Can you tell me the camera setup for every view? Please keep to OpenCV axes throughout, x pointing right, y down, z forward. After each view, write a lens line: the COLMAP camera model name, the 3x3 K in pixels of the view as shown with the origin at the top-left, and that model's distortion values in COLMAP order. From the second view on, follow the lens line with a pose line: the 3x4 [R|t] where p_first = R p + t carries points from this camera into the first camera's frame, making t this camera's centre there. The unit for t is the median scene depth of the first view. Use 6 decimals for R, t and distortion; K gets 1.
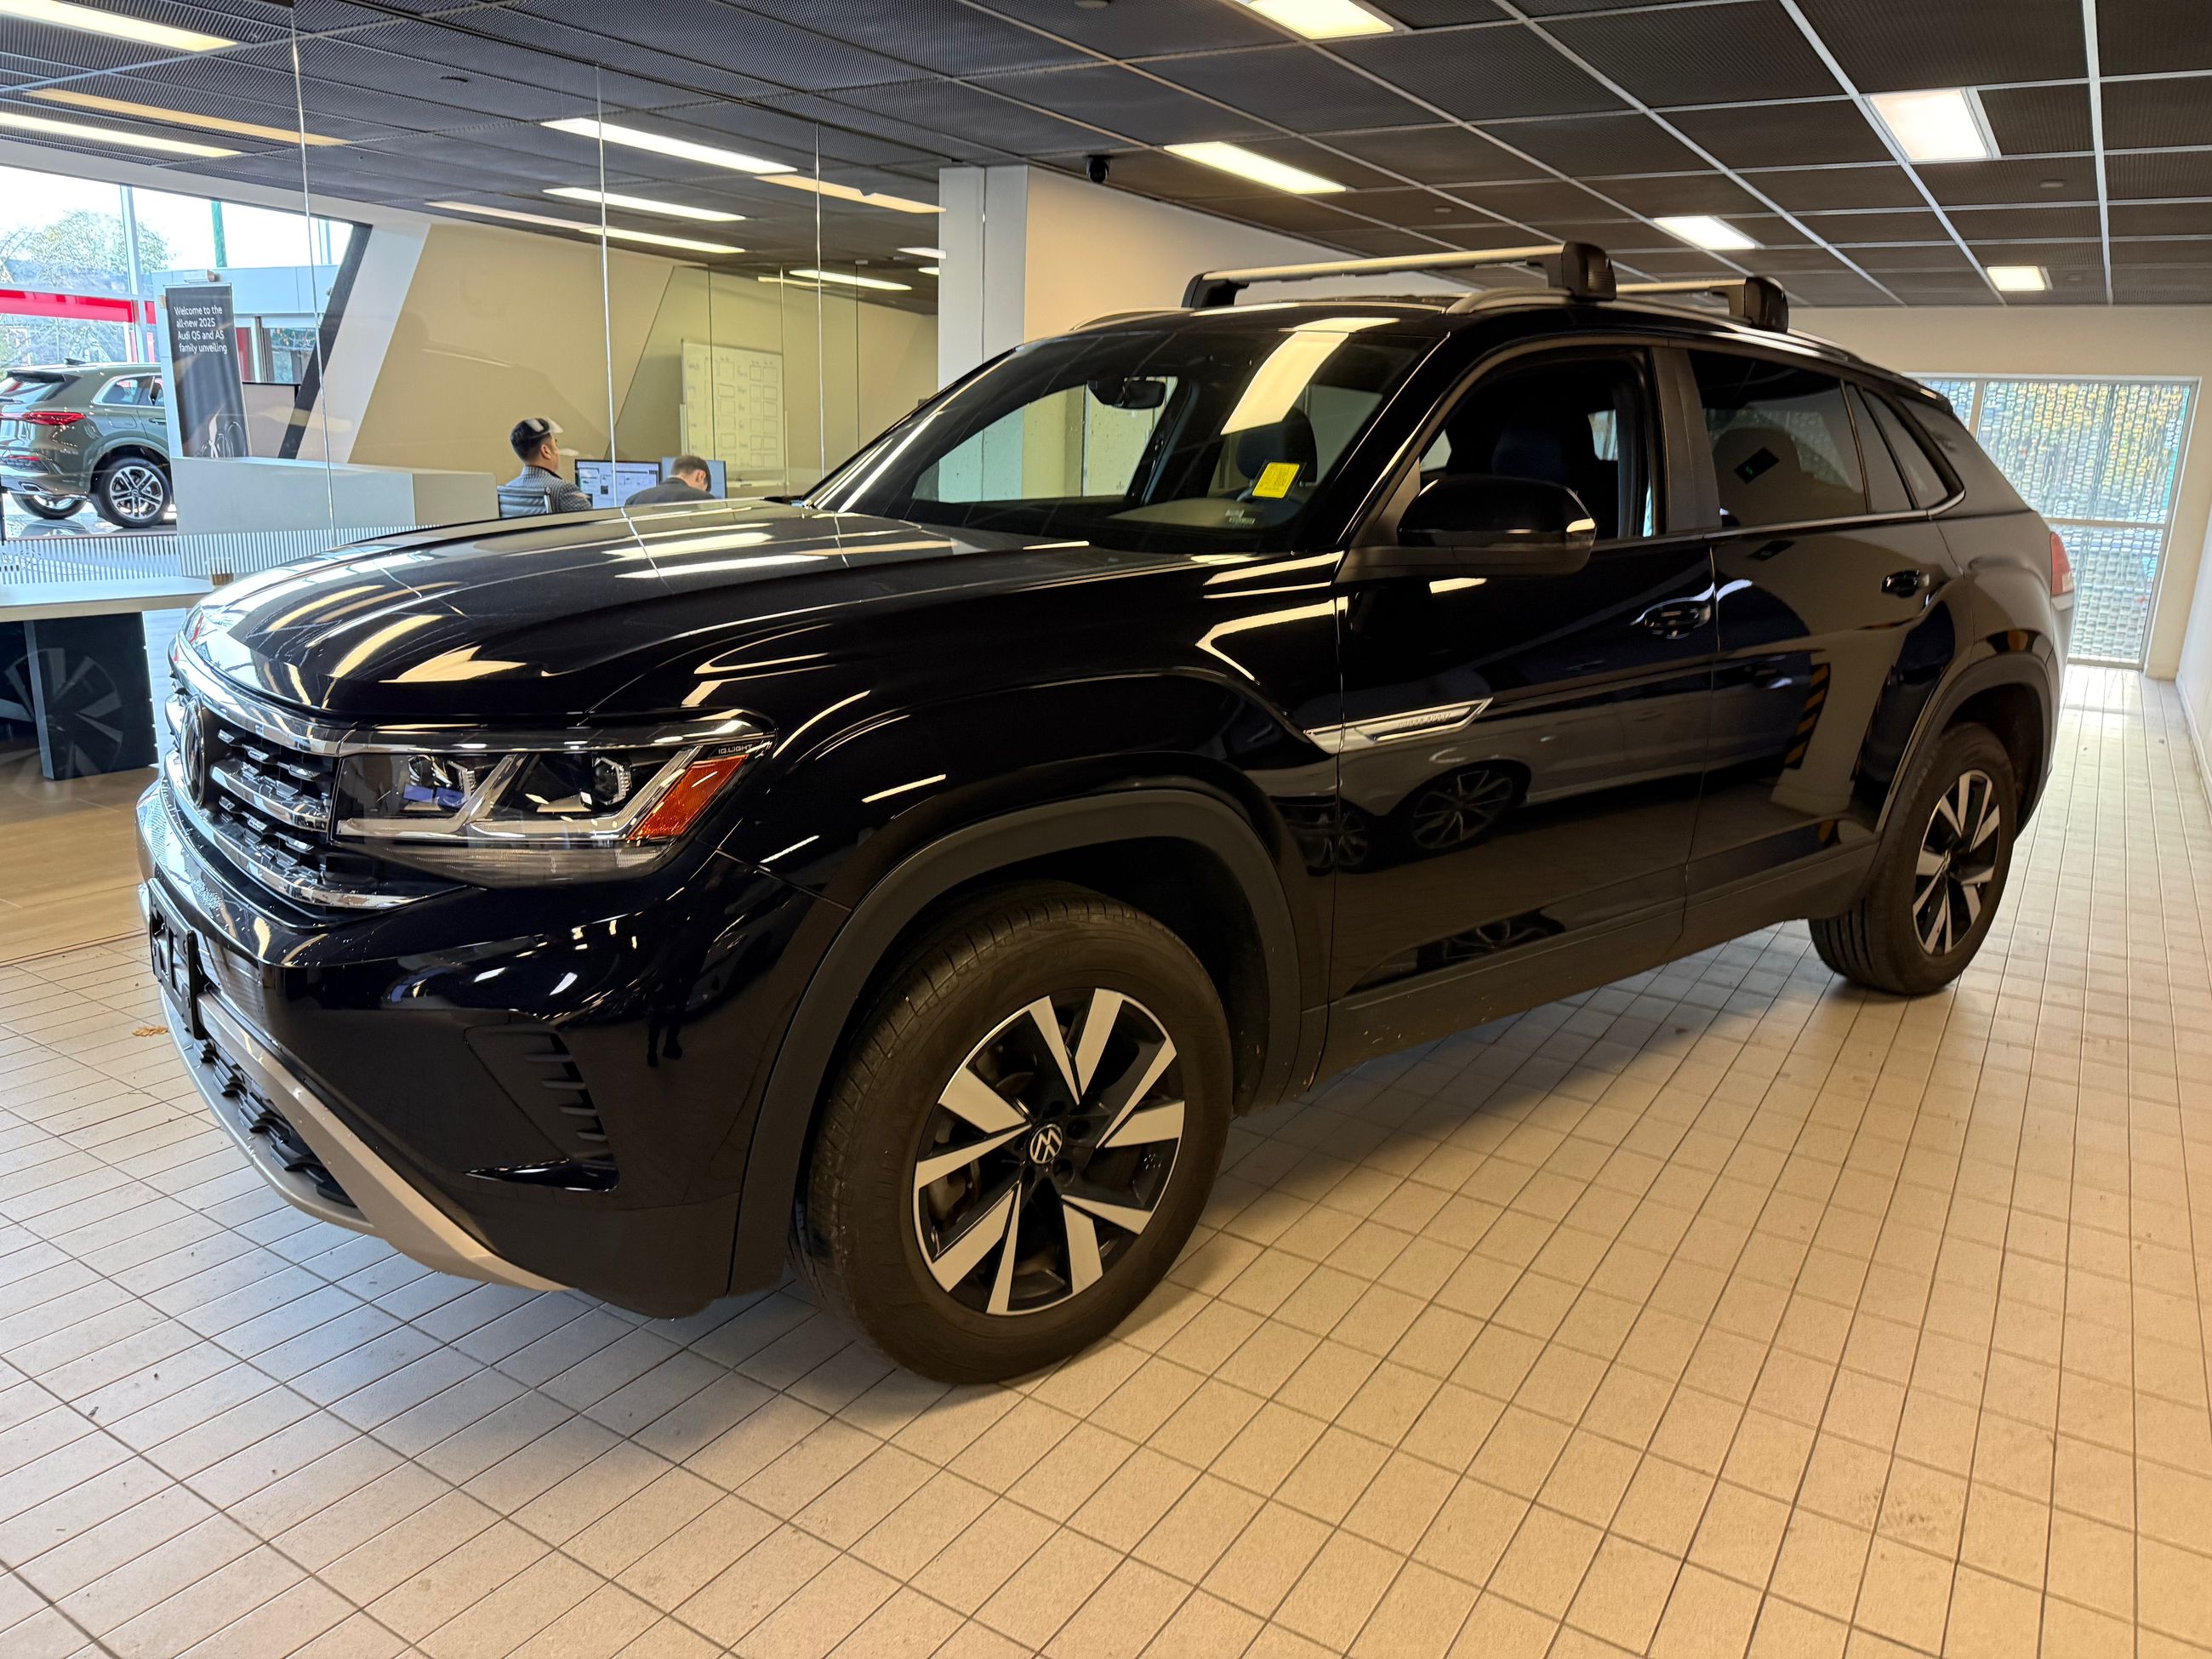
lens RADIAL K [[1556.0, 0, 1107.0], [0, 1556.0, 824.1], [0, 0, 1]] dist [0.014637, -0.023480]
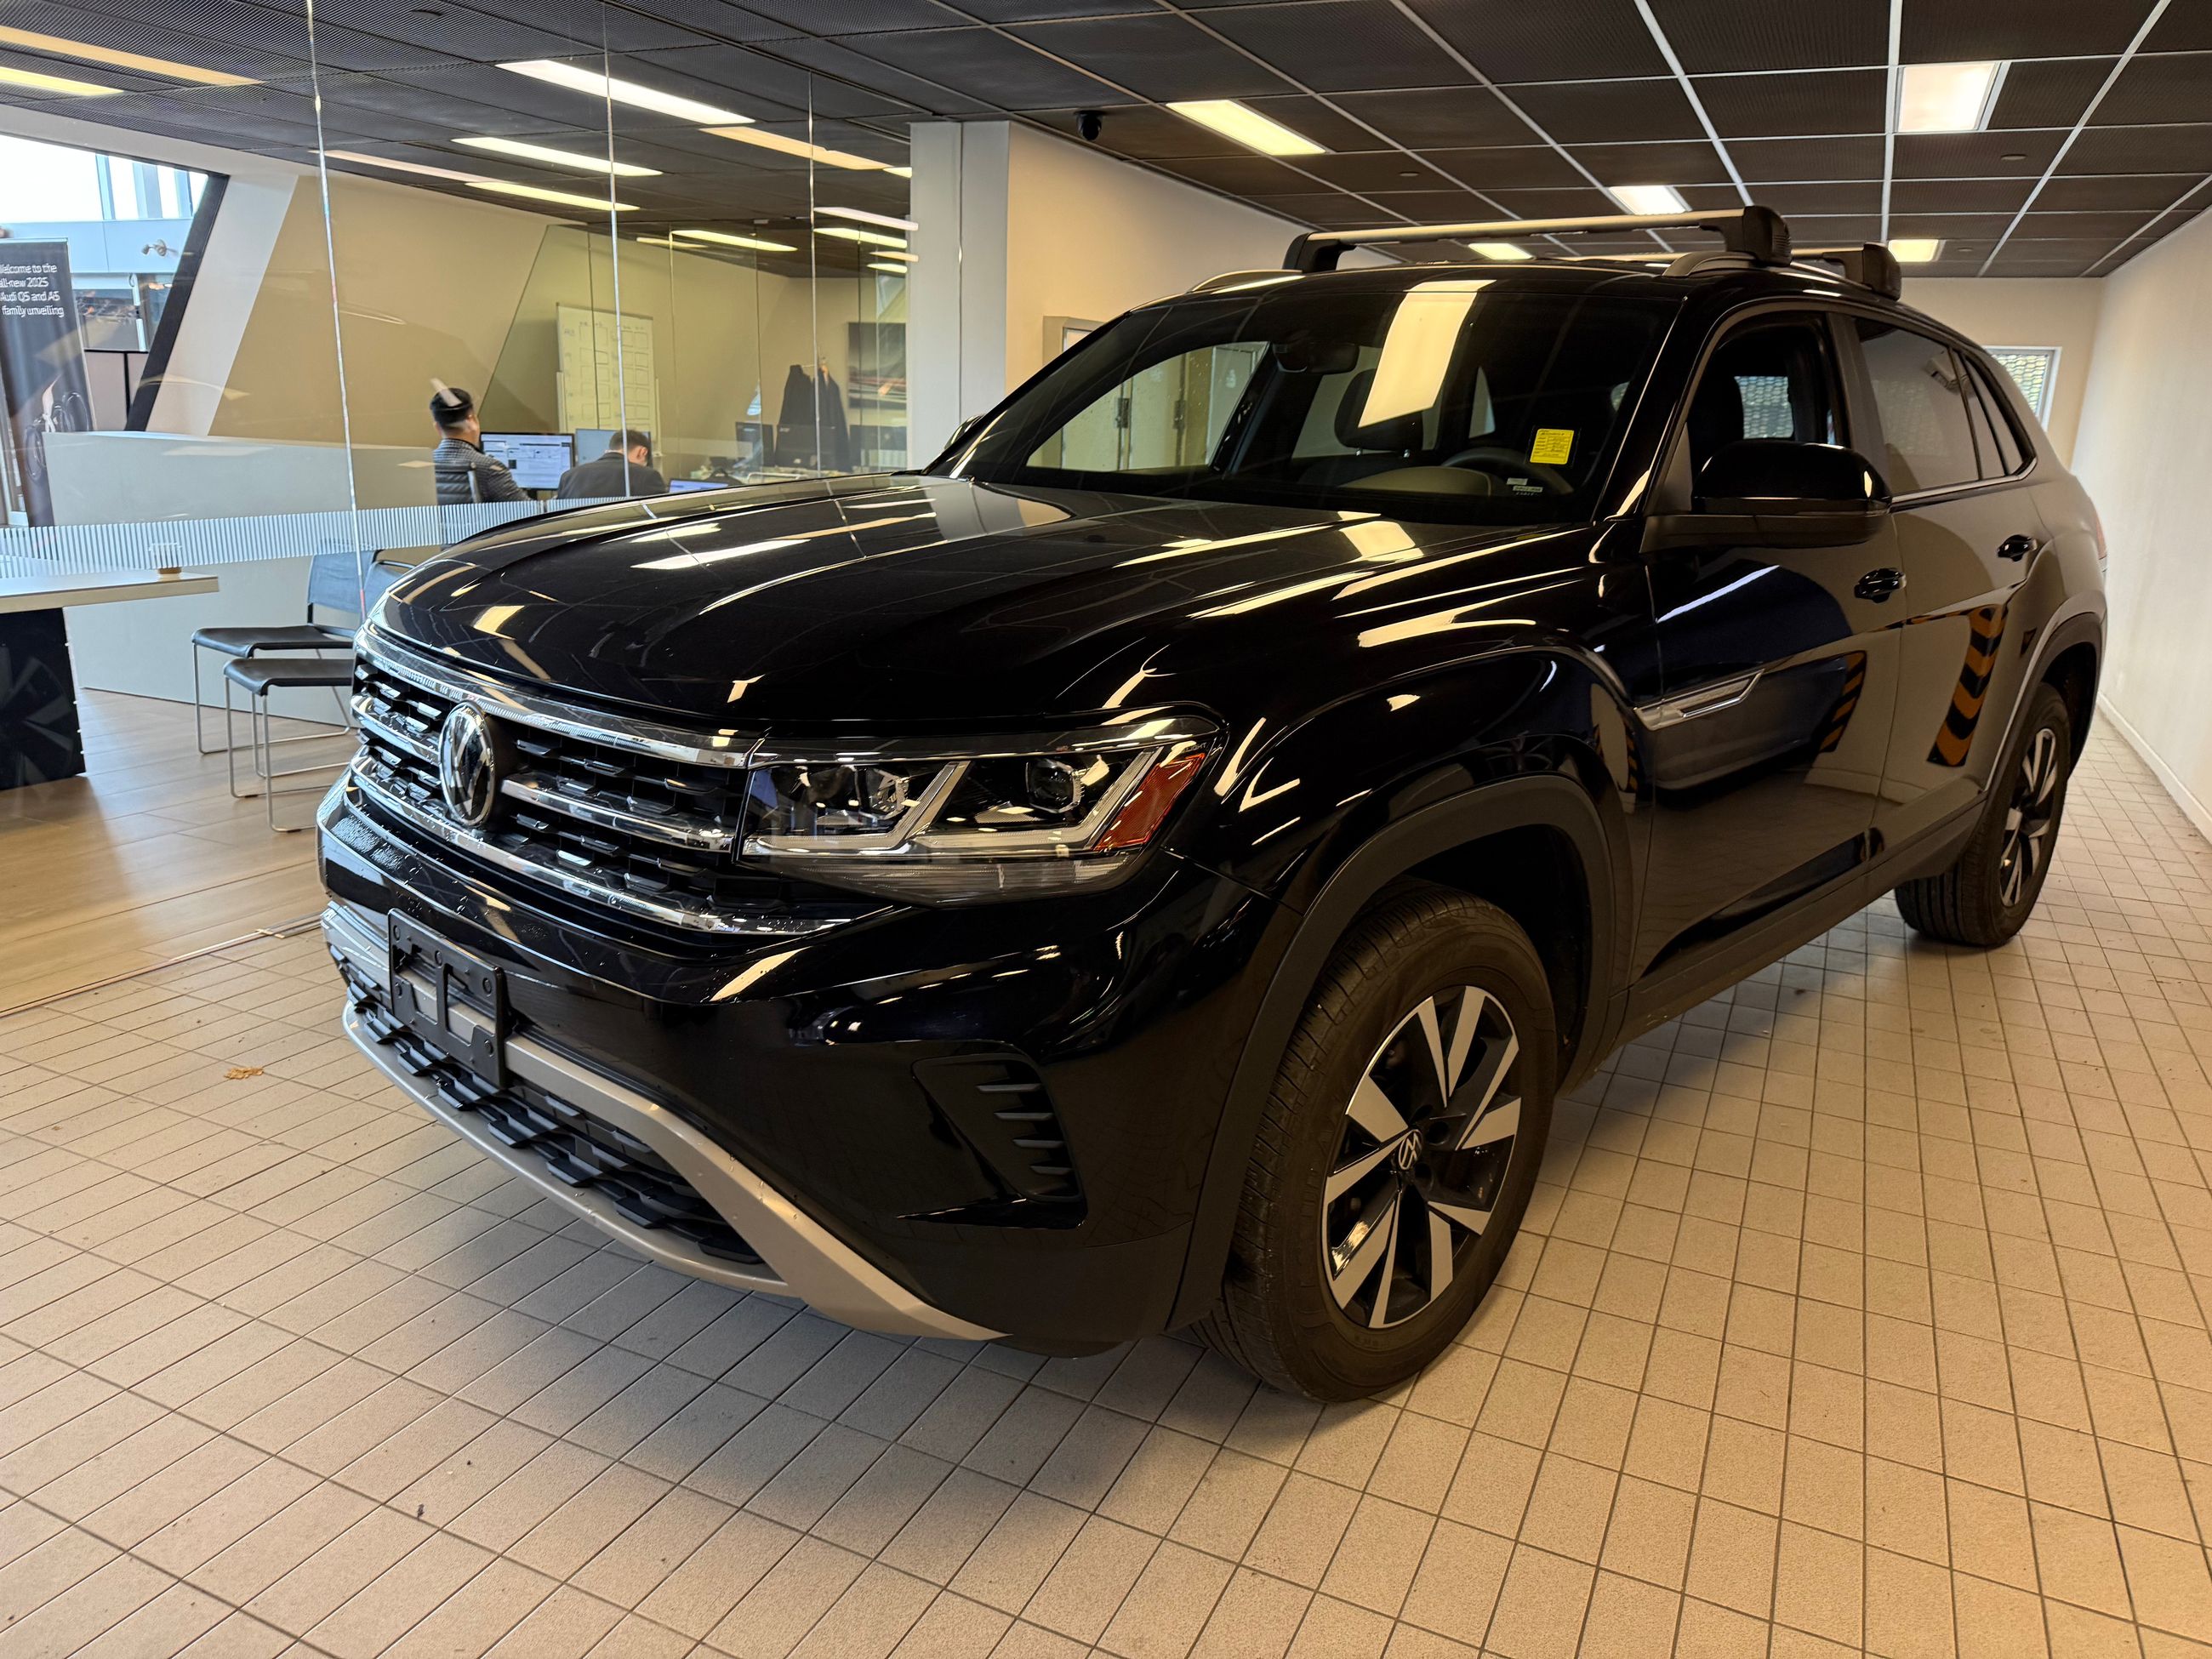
lens RADIAL K [[1556.0, 0, 1110.4], [0, 1556.0, 848.6], [0, 0, 1]] dist [0.014637, -0.023480]
pose [[0.992394, -0.035857, 0.117765, -0.205863], [0.031999, 0.998893, 0.034494, -0.011185], [-0.118872, -0.030463, 0.992442, 0.046623]]
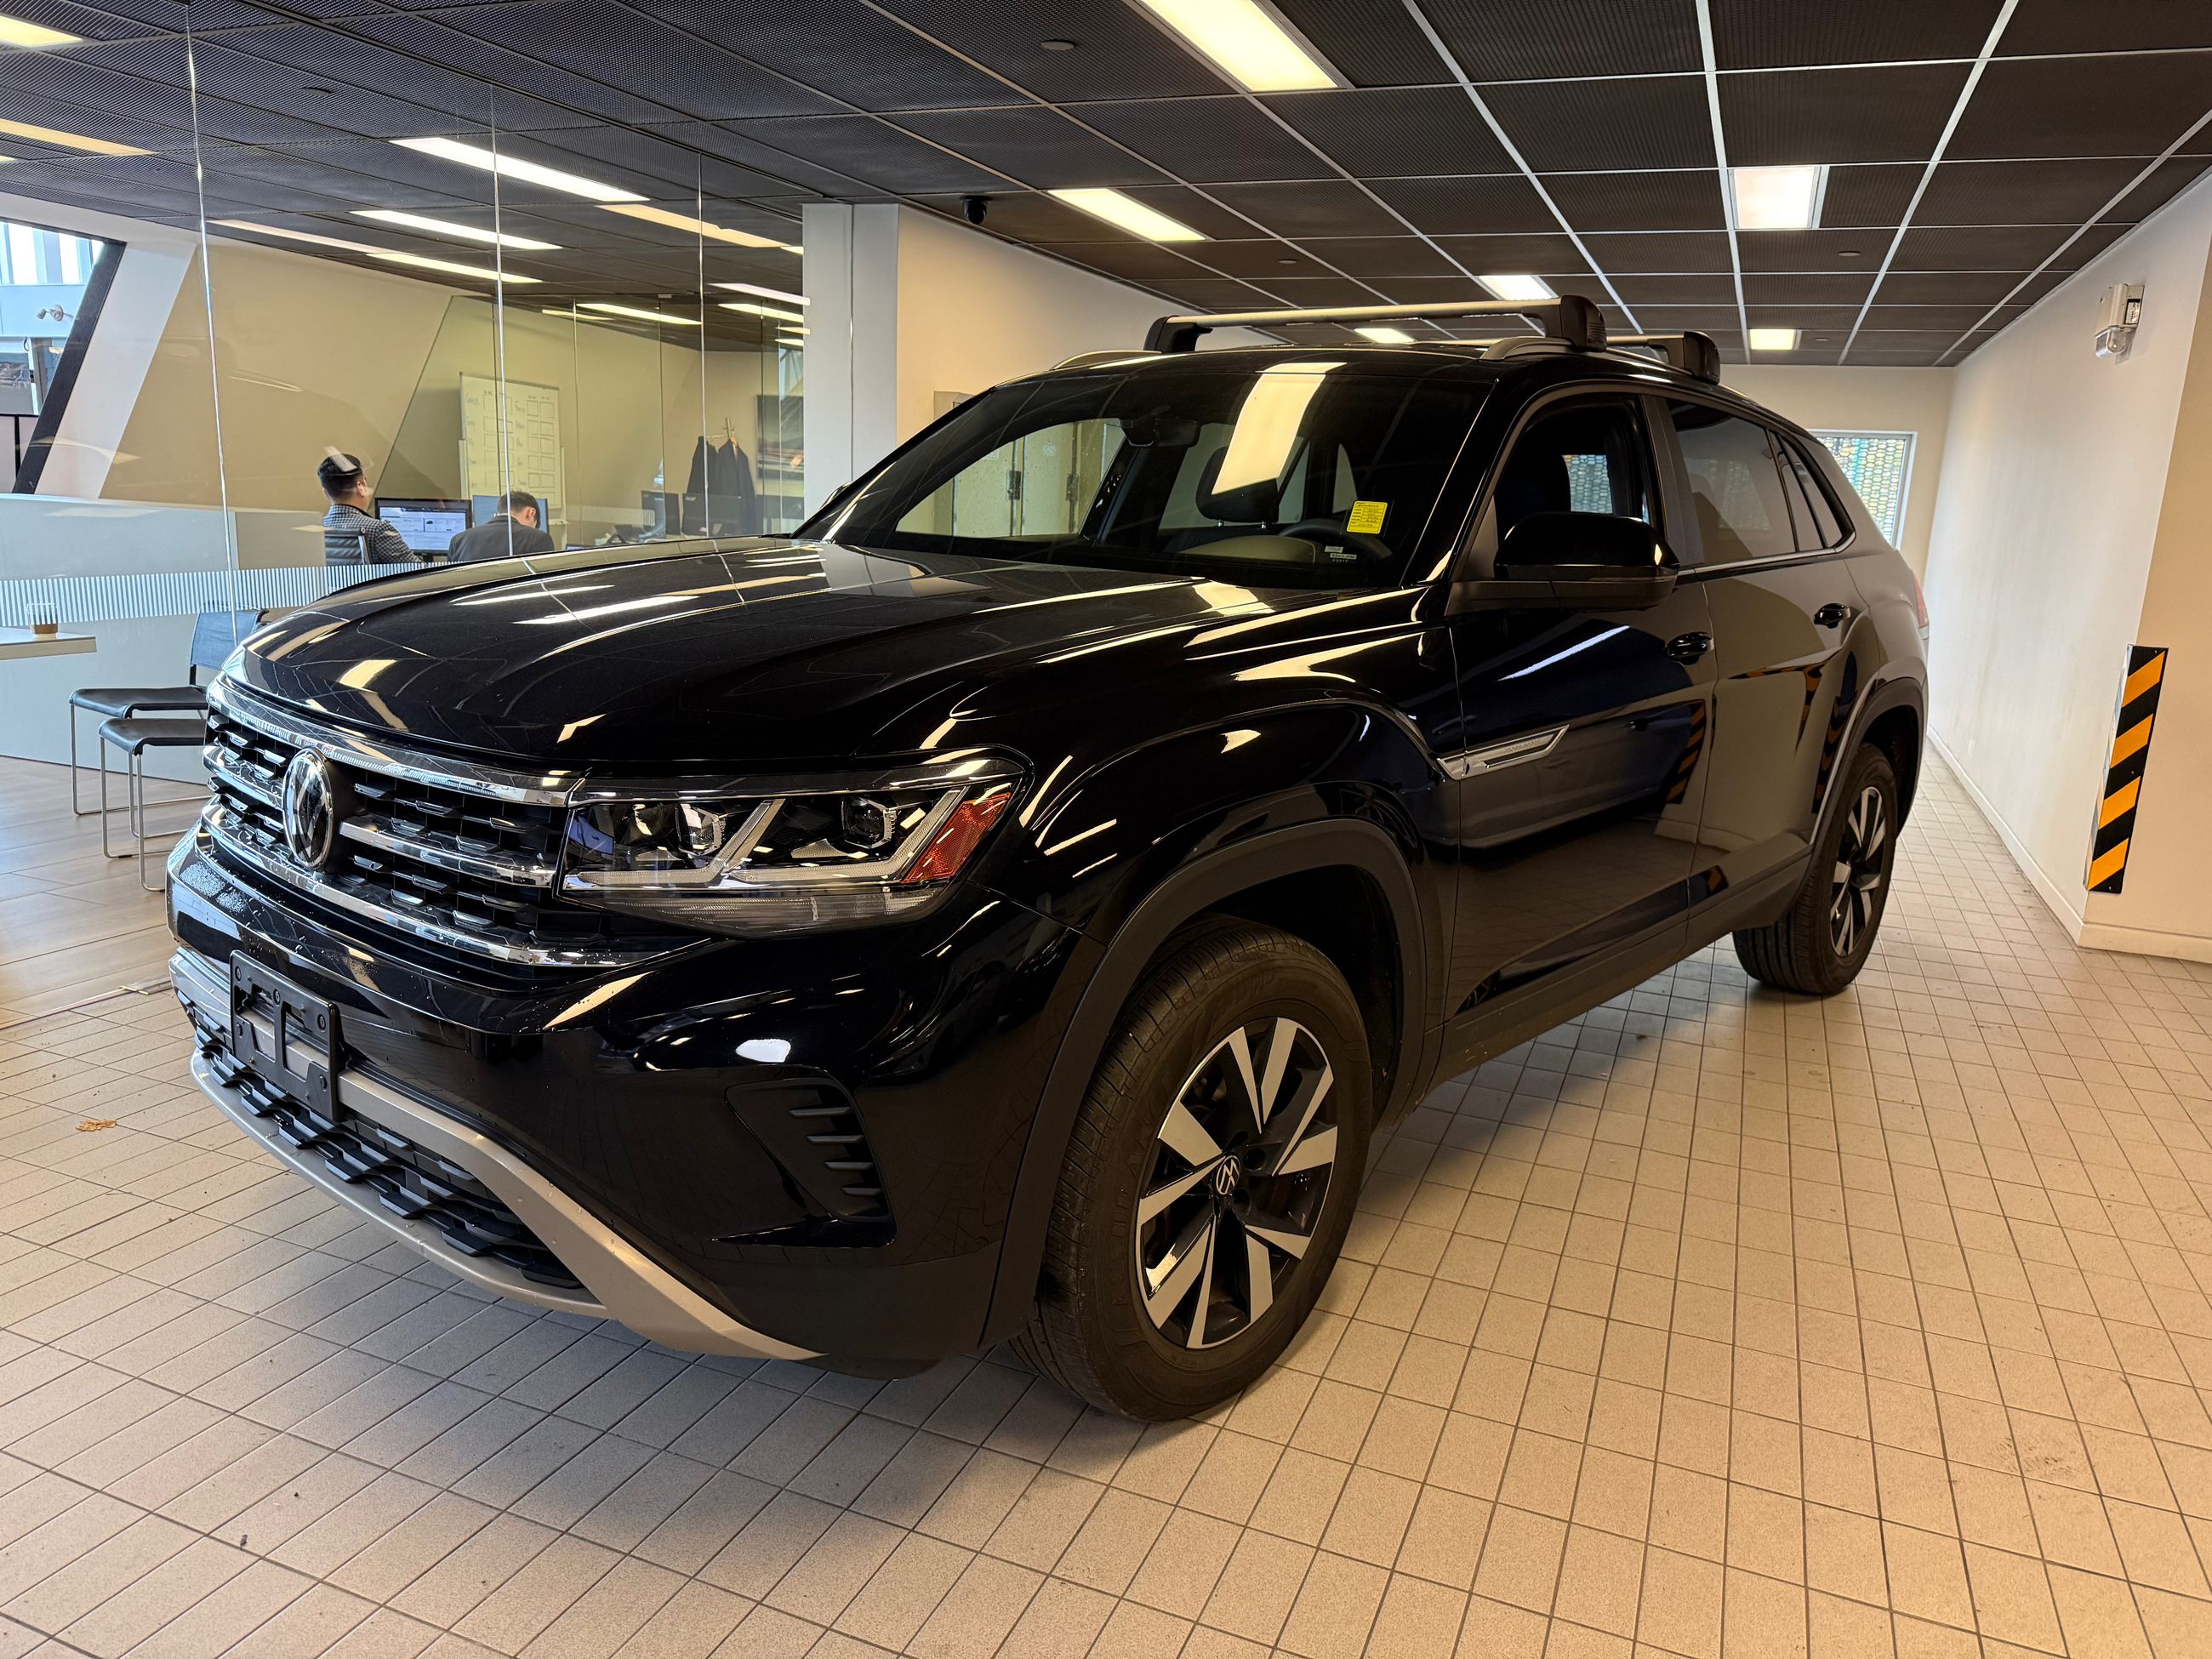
lens RADIAL K [[1556.0, 0, 1104.4], [0, 1556.0, 848.5], [0, 0, 1]] dist [0.014637, -0.023480]
pose [[0.985563, -0.032079, 0.166241, -0.173901], [0.034015, 0.999382, -0.008814, 0.000656], [-0.165856, 0.014342, 0.986046, 0.011965]]
